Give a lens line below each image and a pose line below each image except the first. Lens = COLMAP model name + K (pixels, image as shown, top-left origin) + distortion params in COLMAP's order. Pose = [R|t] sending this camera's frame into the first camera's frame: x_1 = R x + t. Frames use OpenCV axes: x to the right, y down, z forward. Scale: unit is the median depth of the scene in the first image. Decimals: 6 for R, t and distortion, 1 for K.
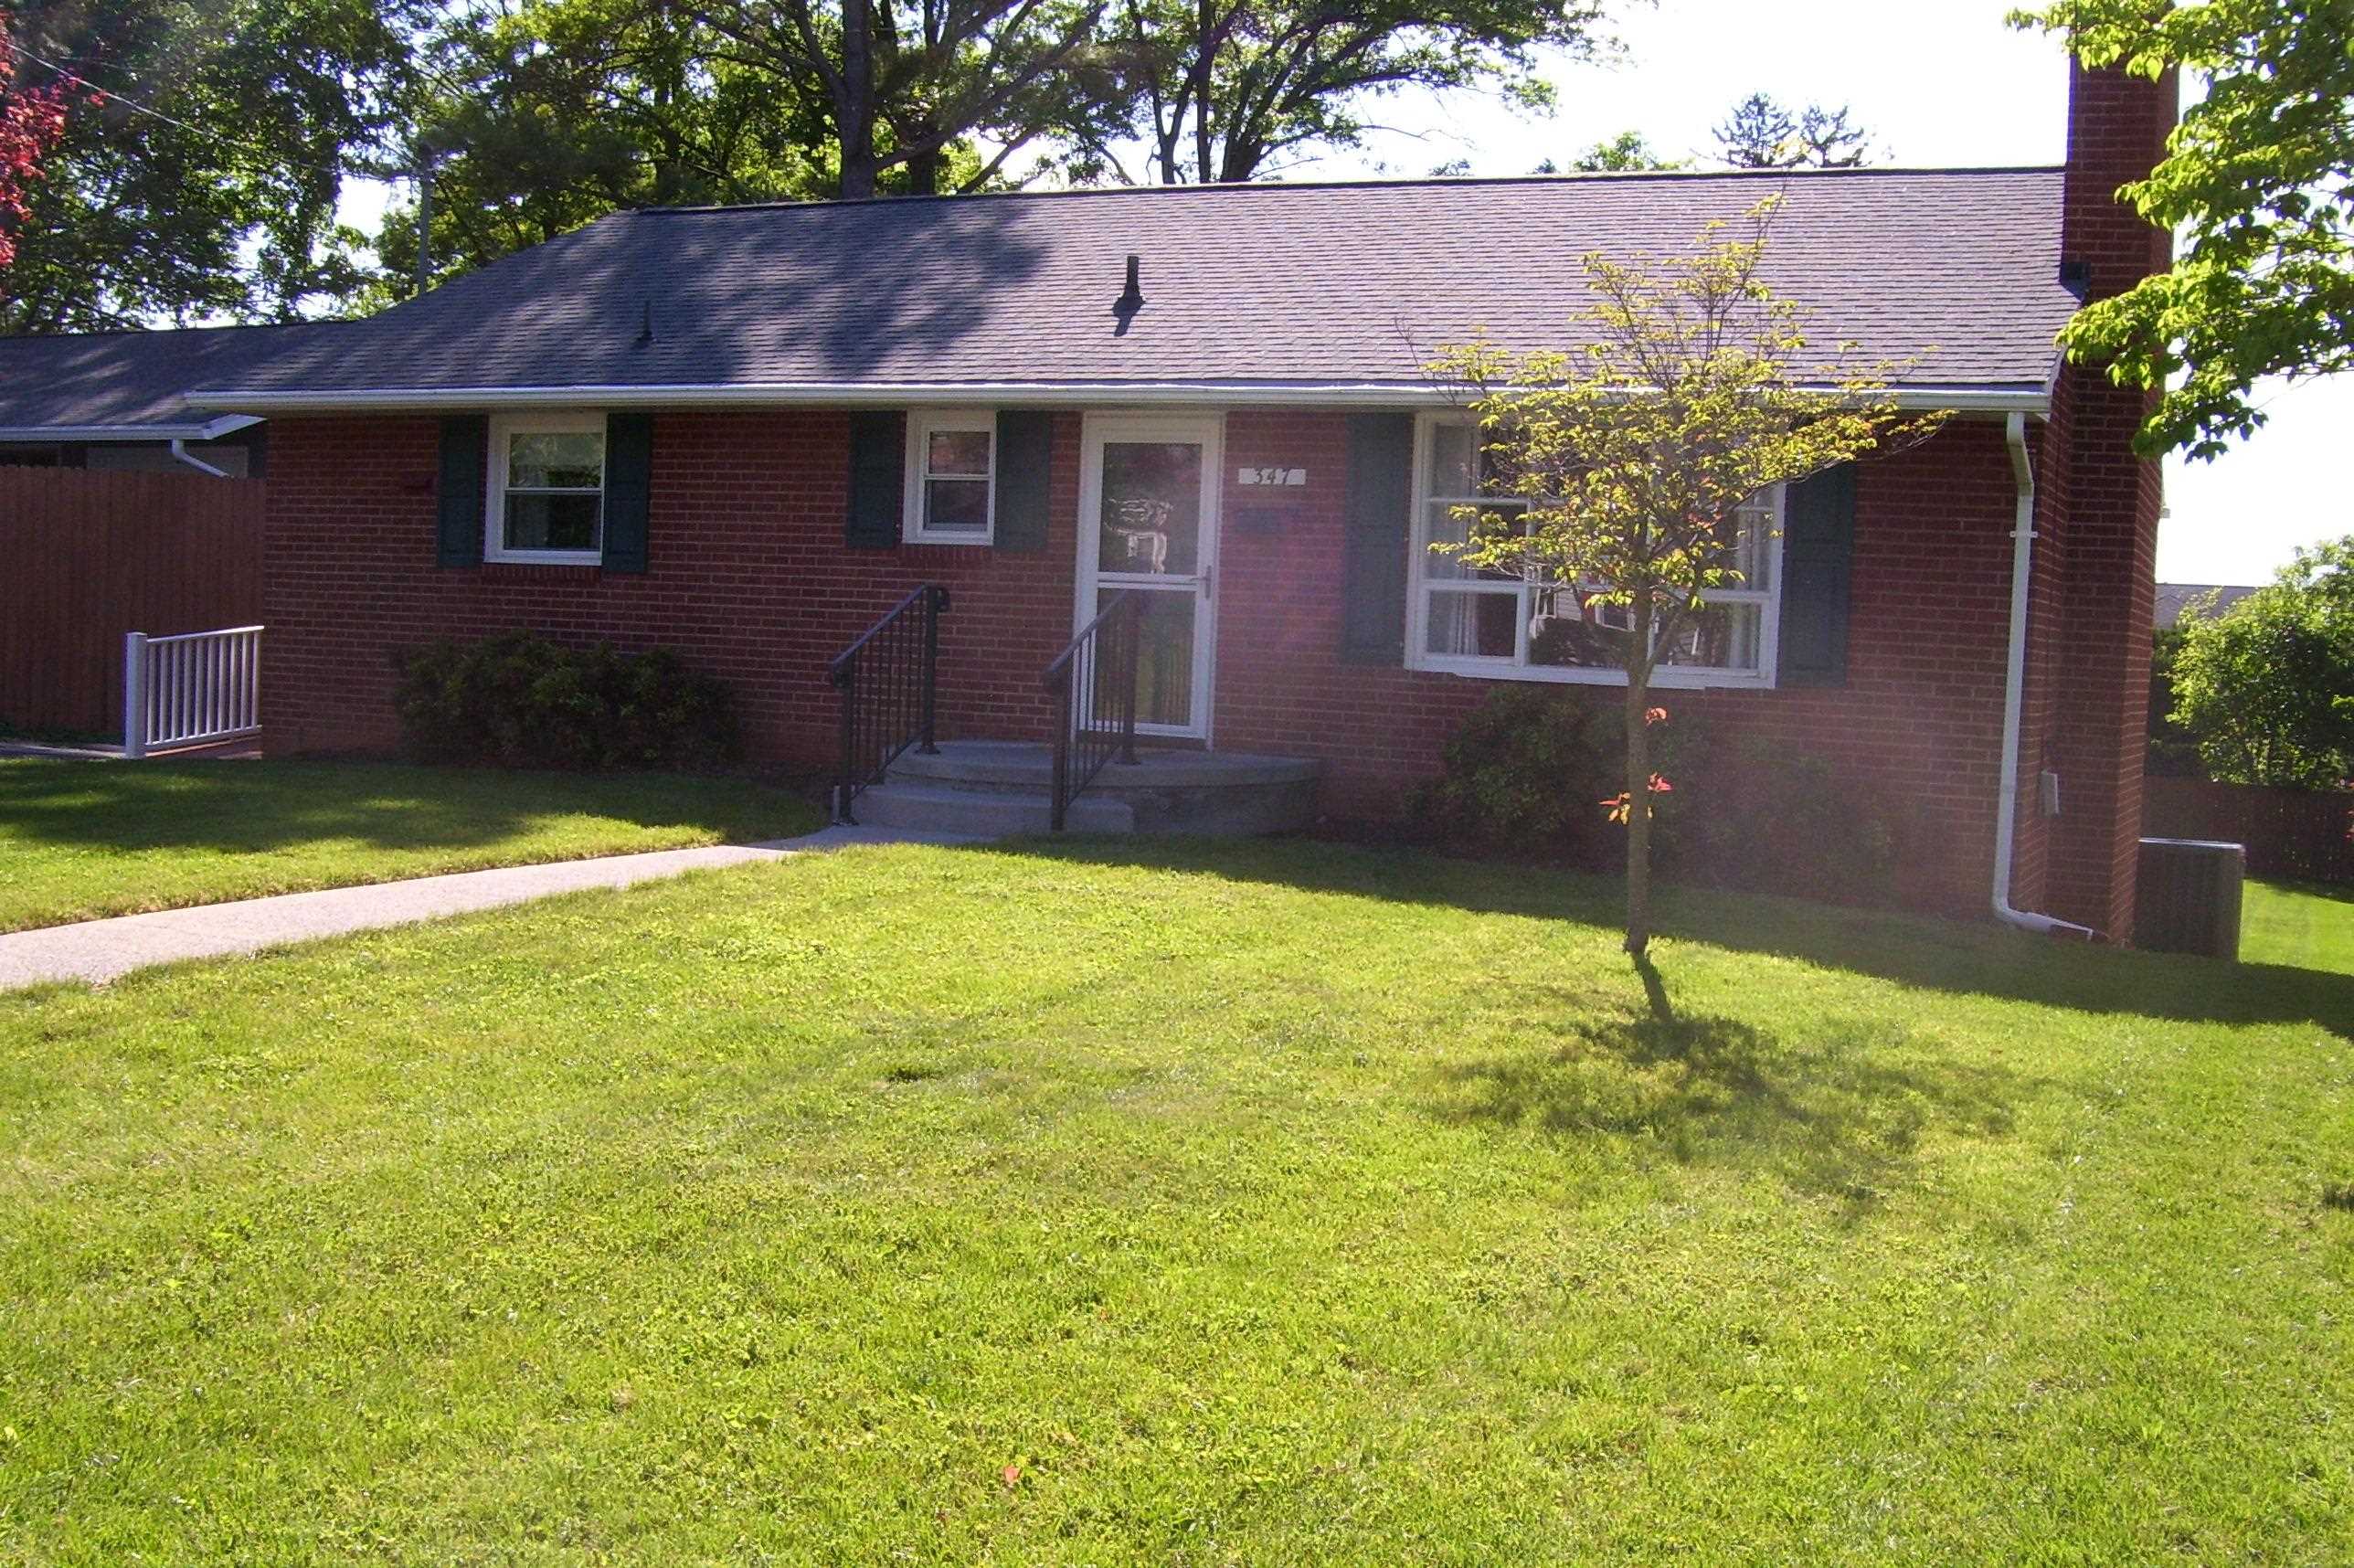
lens RADIAL K [[2541.6, 0, 1177.0], [0, 2541.6, 784.0], [0, 0, 1]] dist [-0.206059, 0.017151]
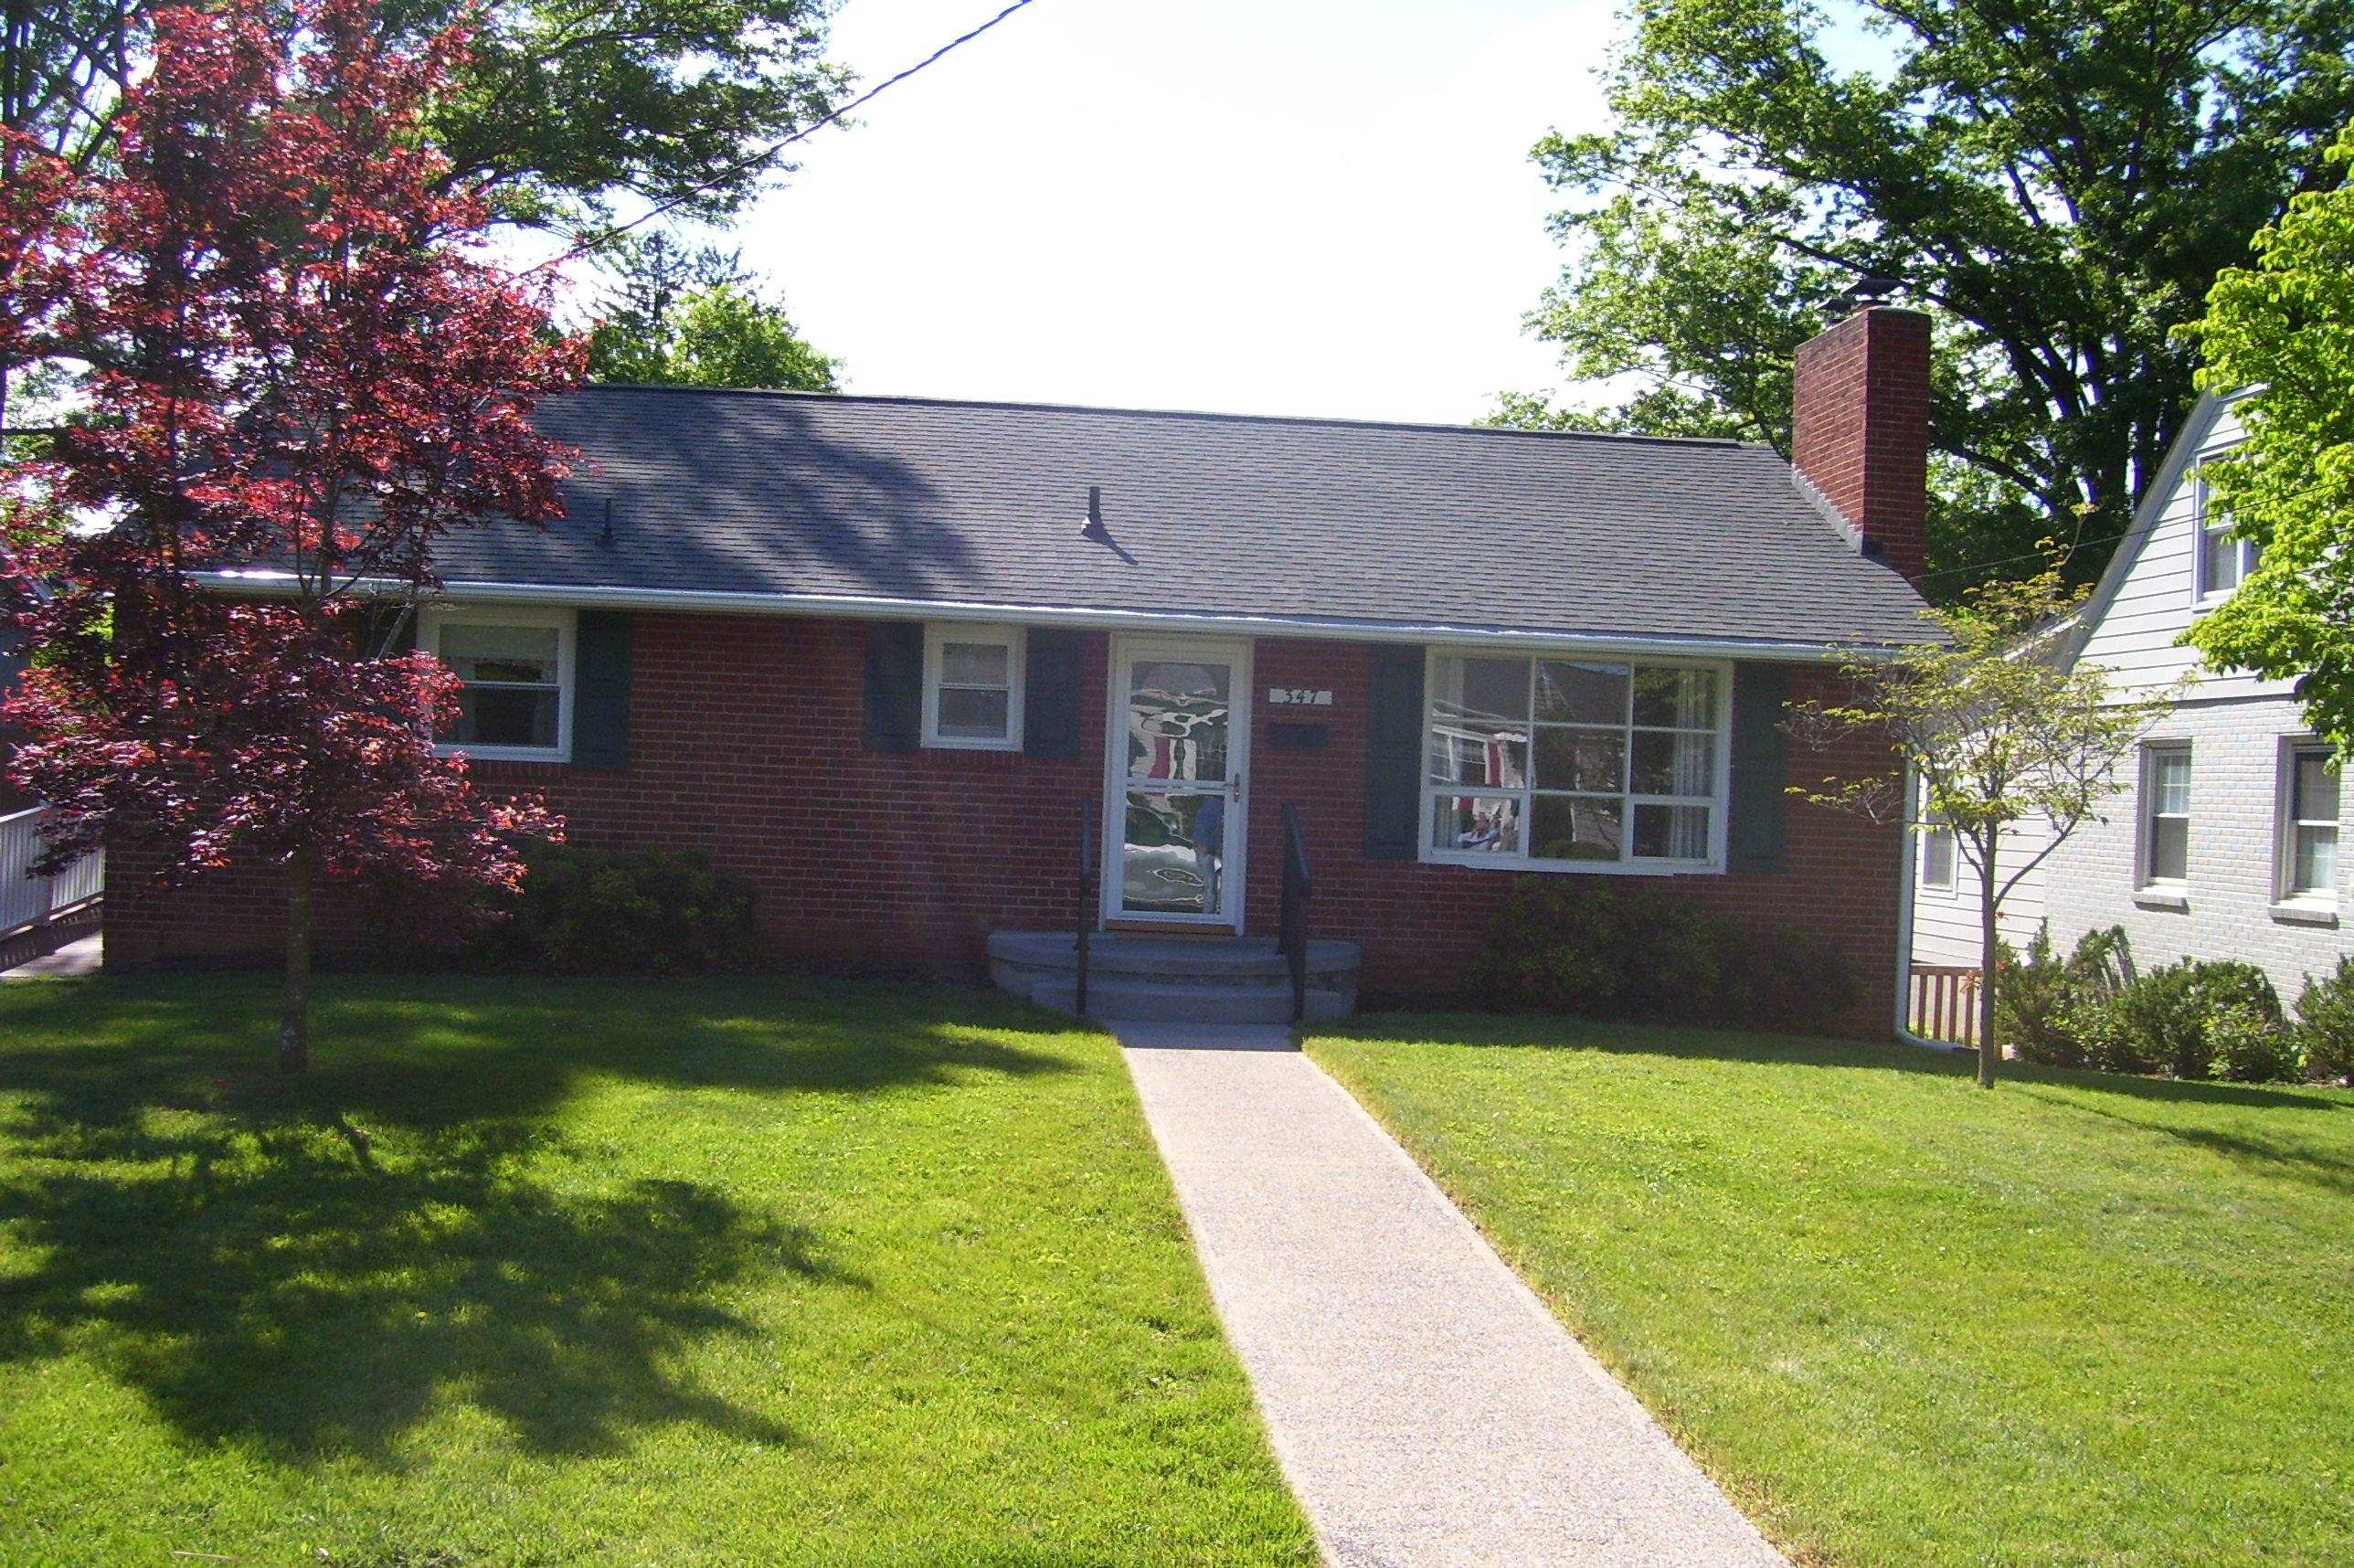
lens RADIAL K [[2541.6, 0, 1177.0], [0, 2541.6, 784.0], [0, 0, 1]] dist [-0.206059, 0.017151]
pose [[0.878099, -0.005805, 0.478444, -0.534275], [0.027407, 0.998895, -0.038182, -0.036938], [-0.477694, 0.046640, 0.877287, 0.014757]]
